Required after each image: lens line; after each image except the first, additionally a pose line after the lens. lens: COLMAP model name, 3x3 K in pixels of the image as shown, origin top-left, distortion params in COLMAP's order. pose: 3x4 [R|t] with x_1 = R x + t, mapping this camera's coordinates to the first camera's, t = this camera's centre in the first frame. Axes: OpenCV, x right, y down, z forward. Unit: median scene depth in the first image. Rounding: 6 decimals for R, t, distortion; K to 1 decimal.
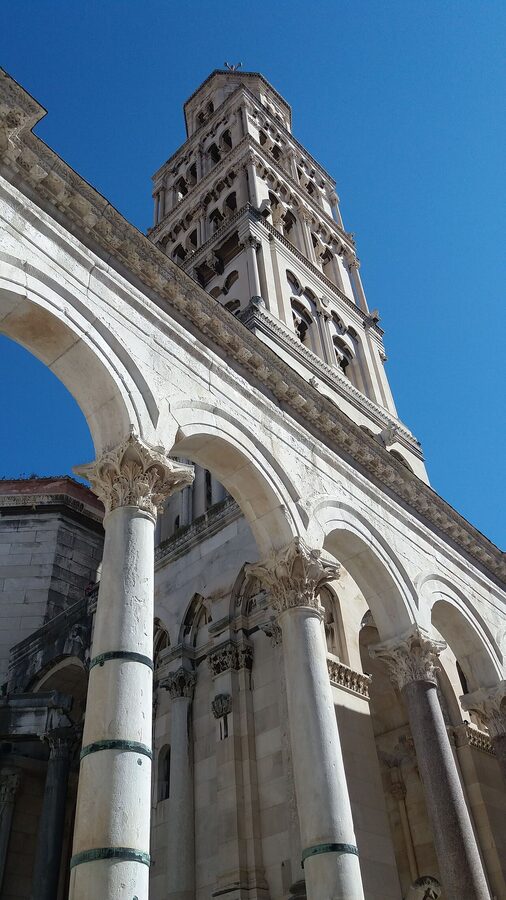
lens RADIAL K [[724.0, 0, 253.5], [0, 724.0, 452.2], [0, 0, 1]] dist [0.074755, -0.003128]
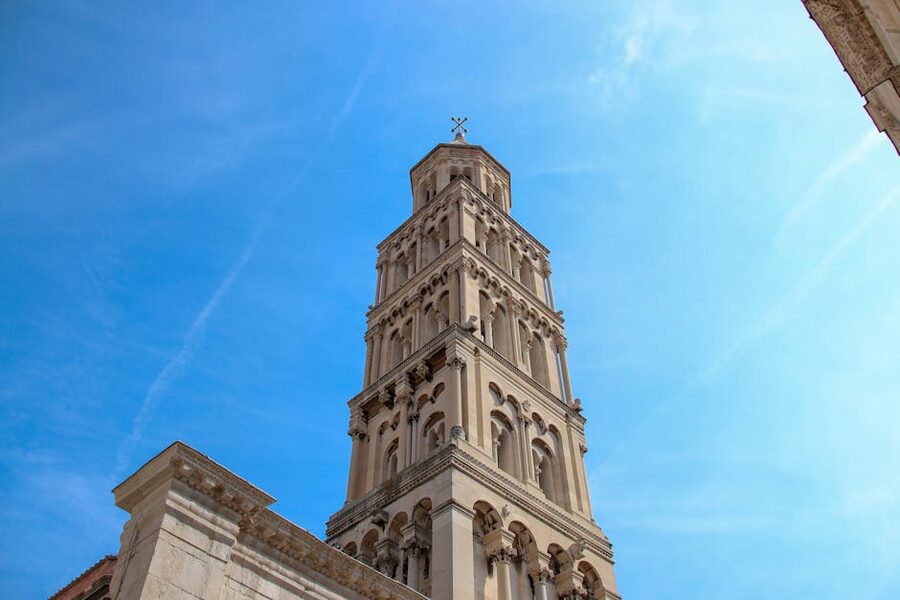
lens RADIAL K [[790.5, 0, 450.0], [0, 790.5, 300.0], [0, 0, 1]] dist [-0.145799, -0.000132]
pose [[0.998422, 0.018664, -0.052957, 0.040432], [-0.025998, 0.989617, -0.141361, -0.178739], [0.049769, 0.142515, 0.988541, -0.164364]]
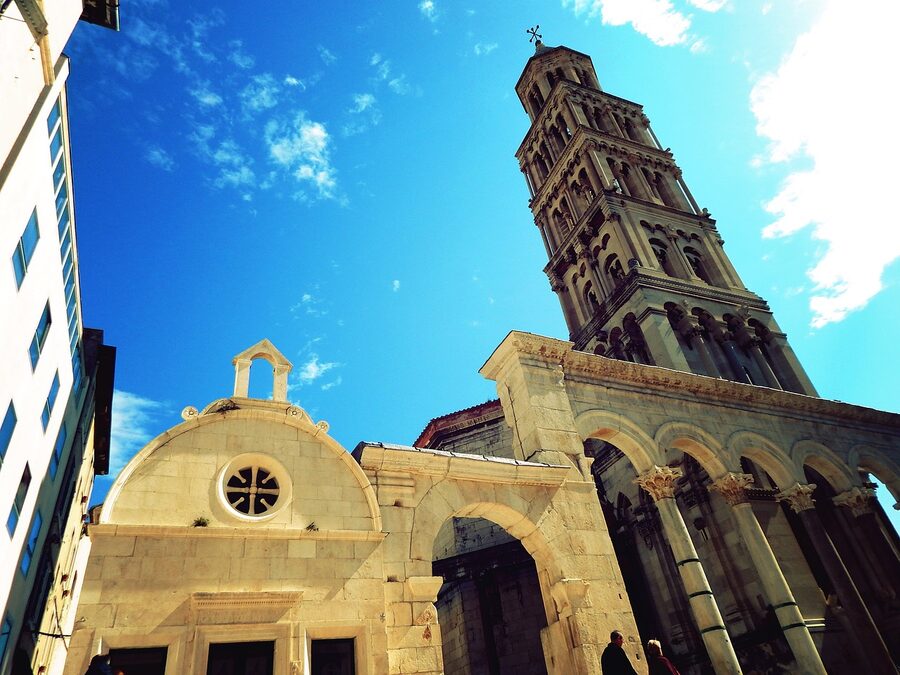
lens RADIAL K [[587.5, 0, 450.0], [0, 587.5, 337.5], [0, 0, 1]] dist [-0.001986, -0.000902]
pose [[0.910817, -0.288249, -0.295509, -0.020409], [0.322163, 0.943925, 0.072234, -0.208123], [0.258116, -0.160993, 0.952605, -0.266667]]
